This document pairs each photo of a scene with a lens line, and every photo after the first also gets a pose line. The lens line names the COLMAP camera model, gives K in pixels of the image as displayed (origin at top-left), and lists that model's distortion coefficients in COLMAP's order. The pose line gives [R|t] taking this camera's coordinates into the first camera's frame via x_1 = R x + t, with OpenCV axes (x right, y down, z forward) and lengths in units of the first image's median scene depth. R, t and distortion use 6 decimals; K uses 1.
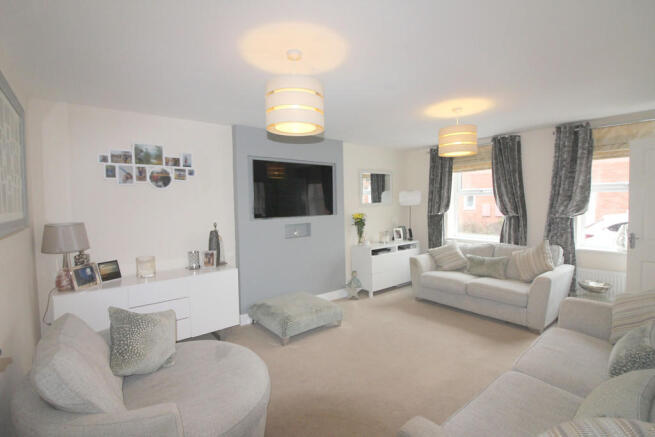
lens RADIAL K [[304.5, 0, 327.5], [0, 304.5, 218.5], [0, 0, 1]] dist [0.000212, -0.000014]
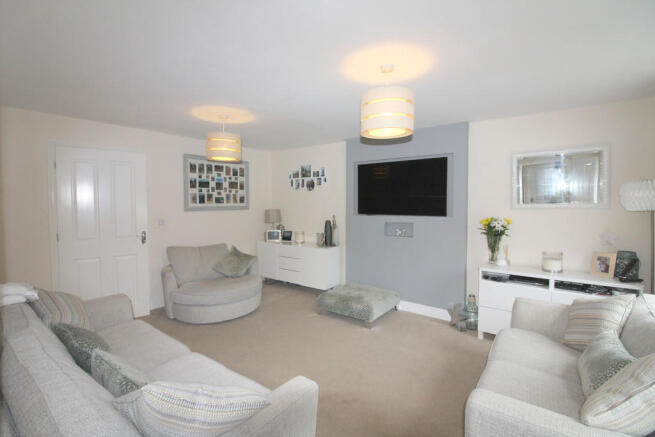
lens RADIAL K [[304.5, 0, 327.5], [0, 304.5, 218.5], [0, 0, 1]] dist [0.000212, -0.000014]
pose [[0.231221, 0.064401, -0.970767, 0.995837], [-0.060838, 0.996811, 0.051638, -0.040696], [0.970997, 0.047120, 0.234402, 0.672883]]
